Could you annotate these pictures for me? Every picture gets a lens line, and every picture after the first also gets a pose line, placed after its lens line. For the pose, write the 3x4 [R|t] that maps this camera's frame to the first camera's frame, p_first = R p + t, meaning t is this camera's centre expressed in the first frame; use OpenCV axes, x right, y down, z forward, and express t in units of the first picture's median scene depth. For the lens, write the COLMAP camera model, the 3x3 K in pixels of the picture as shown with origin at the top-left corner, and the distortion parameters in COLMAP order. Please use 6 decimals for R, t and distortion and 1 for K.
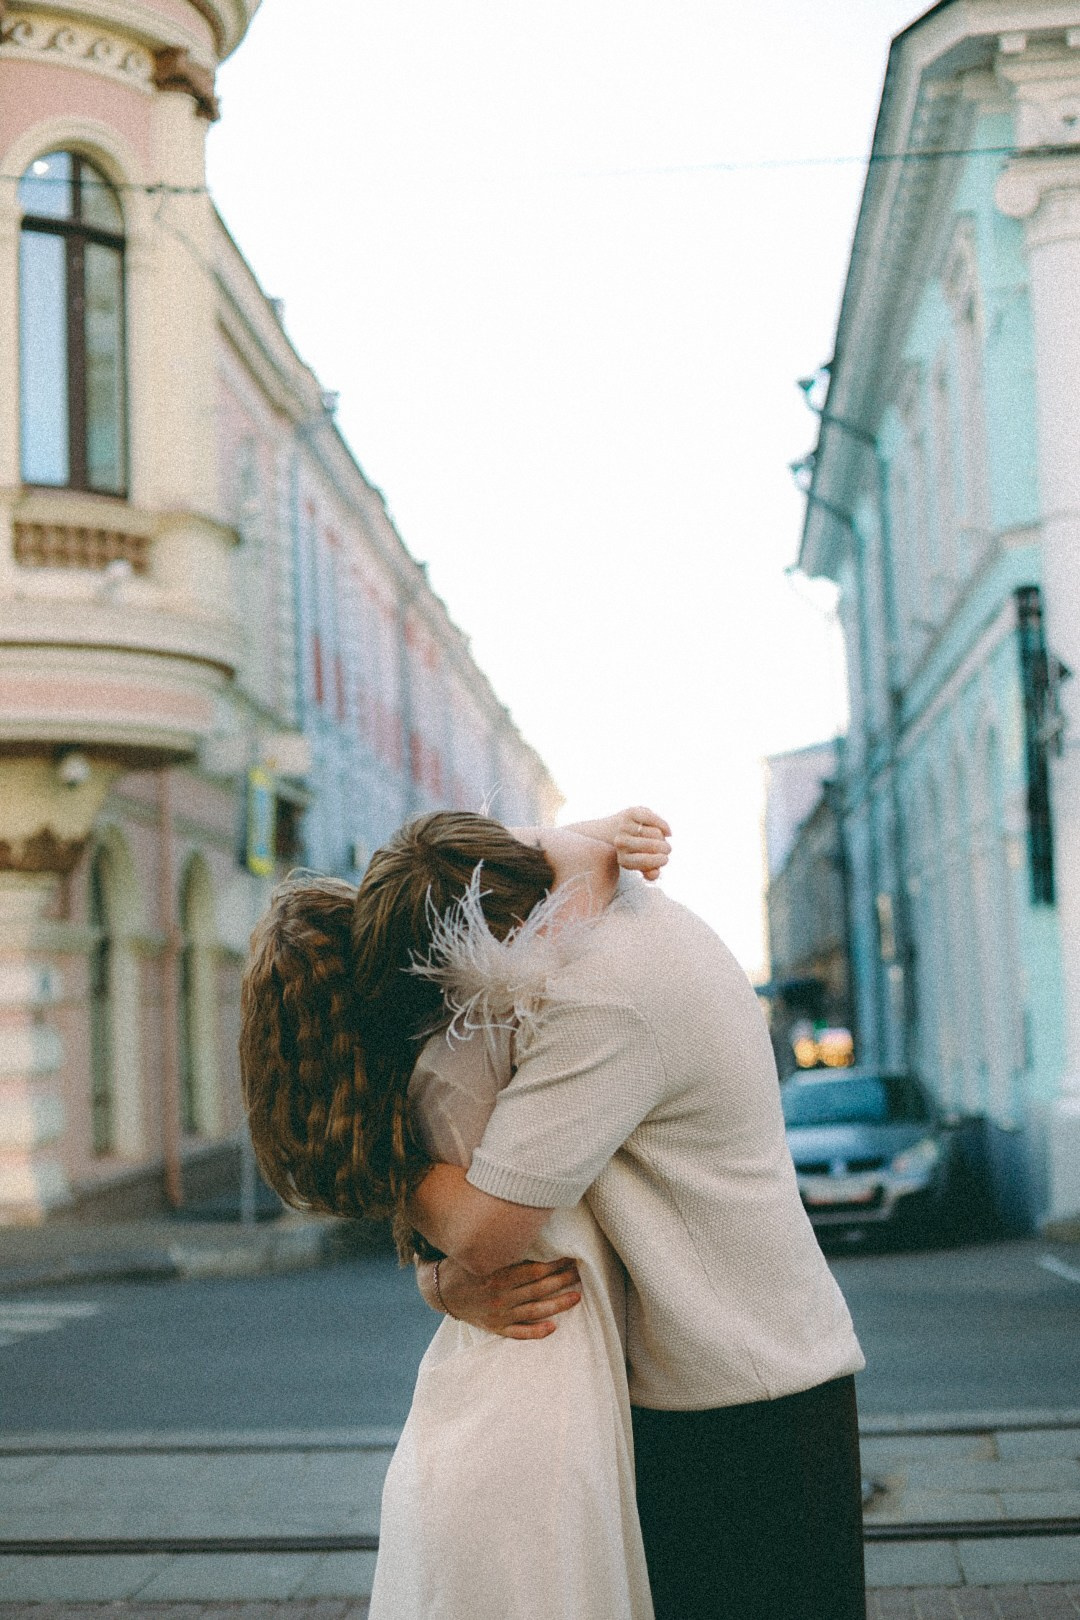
lens RADIAL K [[2265.3, 0, 535.3], [0, 2265.3, 809.2], [0, 0, 1]] dist [-0.118826, 0.000000]
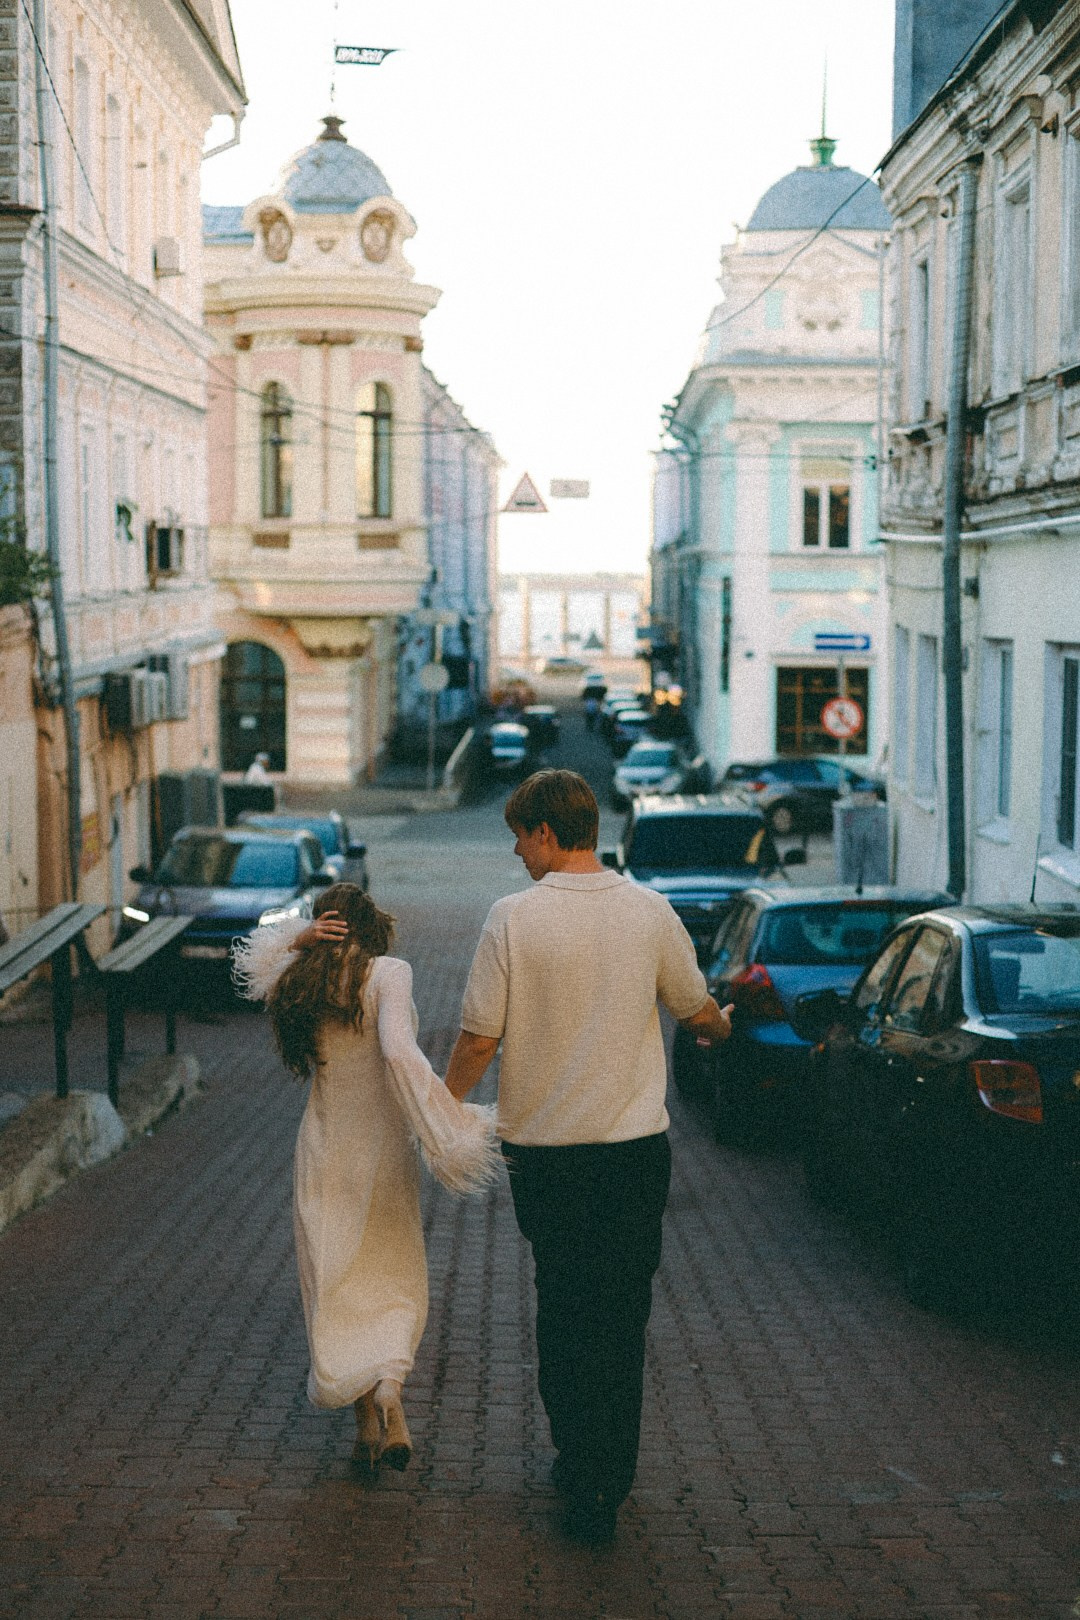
lens RADIAL K [[2265.3, 0, 533.9], [0, 2265.3, 818.3], [0, 0, 1]] dist [-0.118826, 0.000000]
pose [[0.998156, 0.039794, 0.045847, -0.125168], [-0.047967, 0.979867, 0.193805, -0.317650], [-0.037212, -0.195646, 0.979968, -1.669476]]
